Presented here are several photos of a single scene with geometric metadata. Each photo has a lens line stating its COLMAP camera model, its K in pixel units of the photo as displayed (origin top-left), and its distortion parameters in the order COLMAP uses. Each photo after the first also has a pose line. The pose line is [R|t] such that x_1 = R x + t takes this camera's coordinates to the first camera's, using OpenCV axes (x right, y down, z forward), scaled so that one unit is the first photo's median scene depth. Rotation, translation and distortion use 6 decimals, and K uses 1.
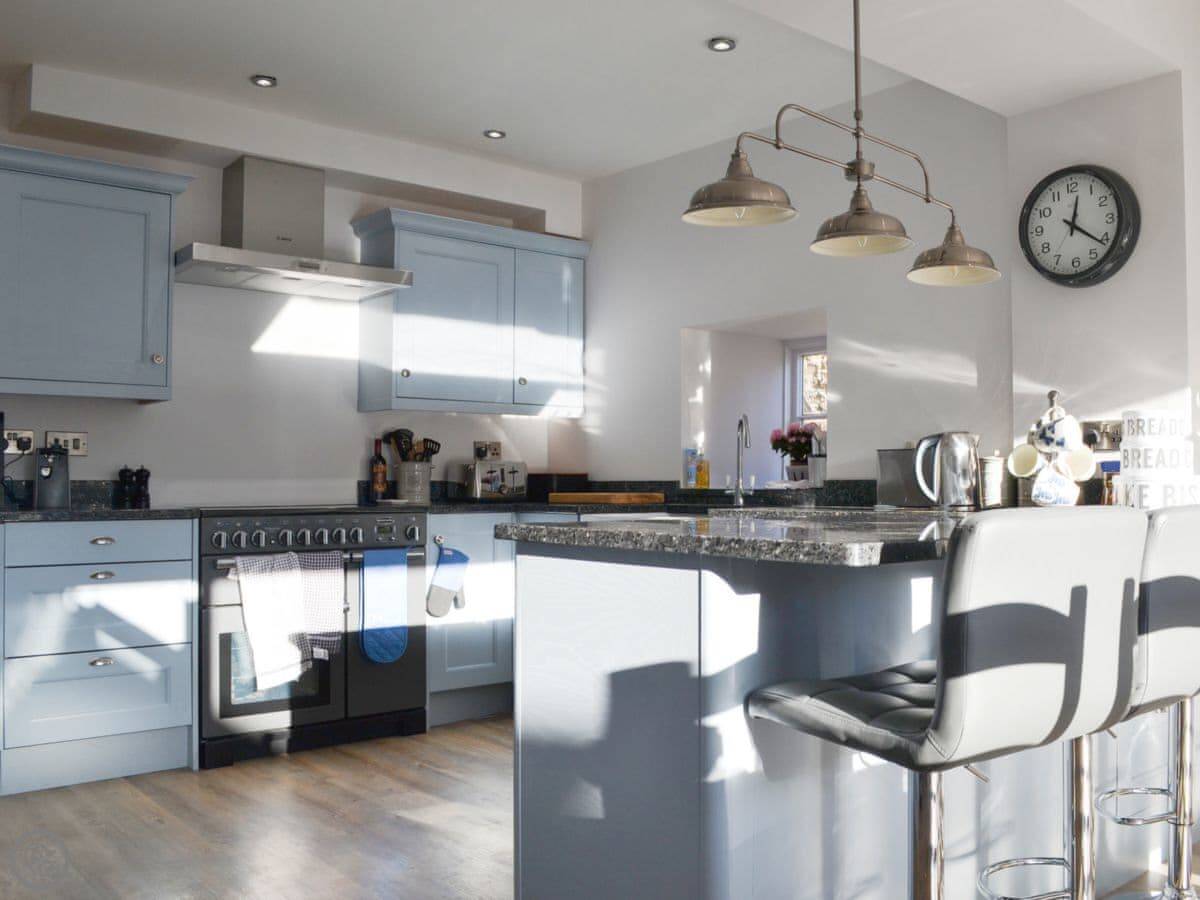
lens RADIAL K [[1113.2, 0, 600.0], [0, 1113.2, 450.0], [0, 0, 1]] dist [-0.085739, -0.006604]
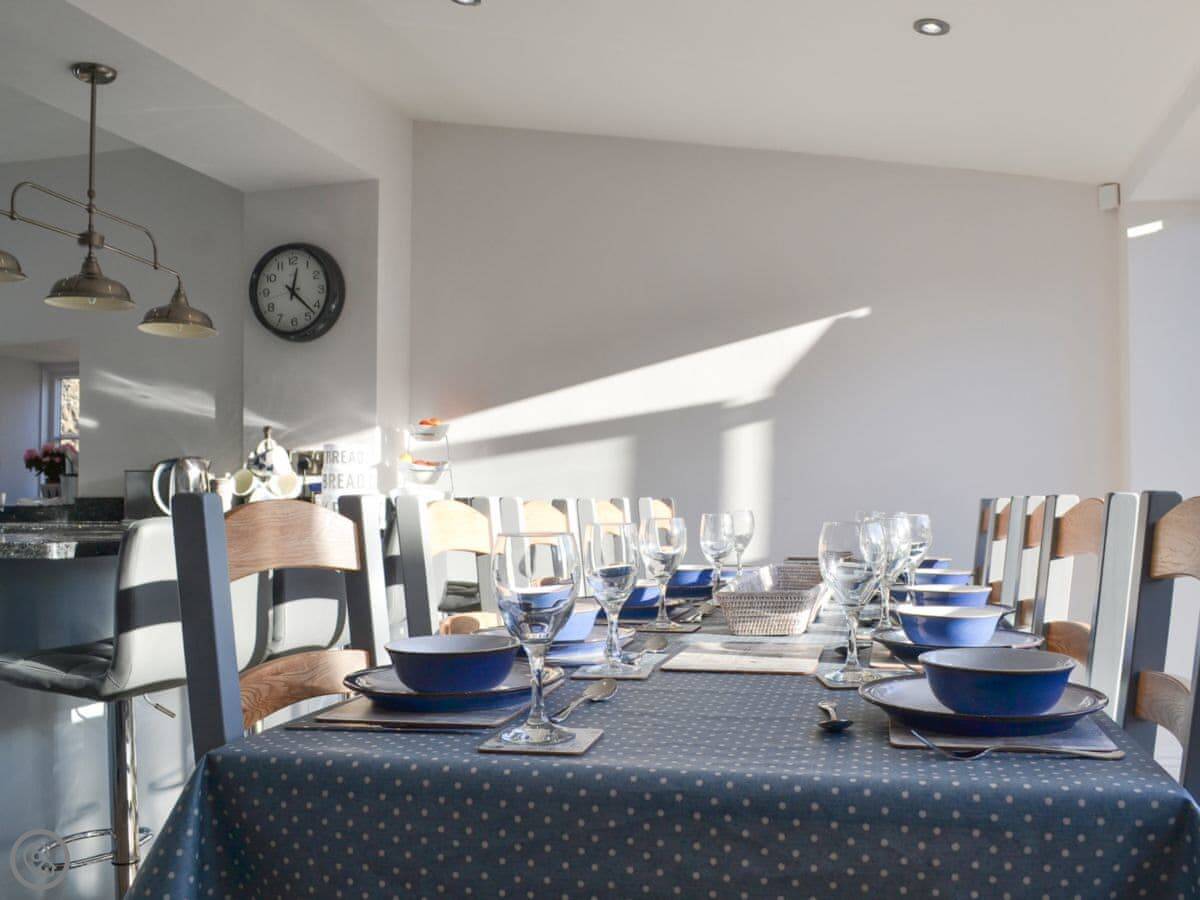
lens RADIAL K [[1105.6, 0, 631.6], [0, 1105.6, 507.1], [0, 0, 1]] dist [-0.045041, -0.002297]
pose [[0.801071, -0.004056, 0.598556, -0.004284], [-0.017358, 0.999399, 0.030003, -0.006777], [-0.598318, -0.034424, 0.800519, -0.247481]]
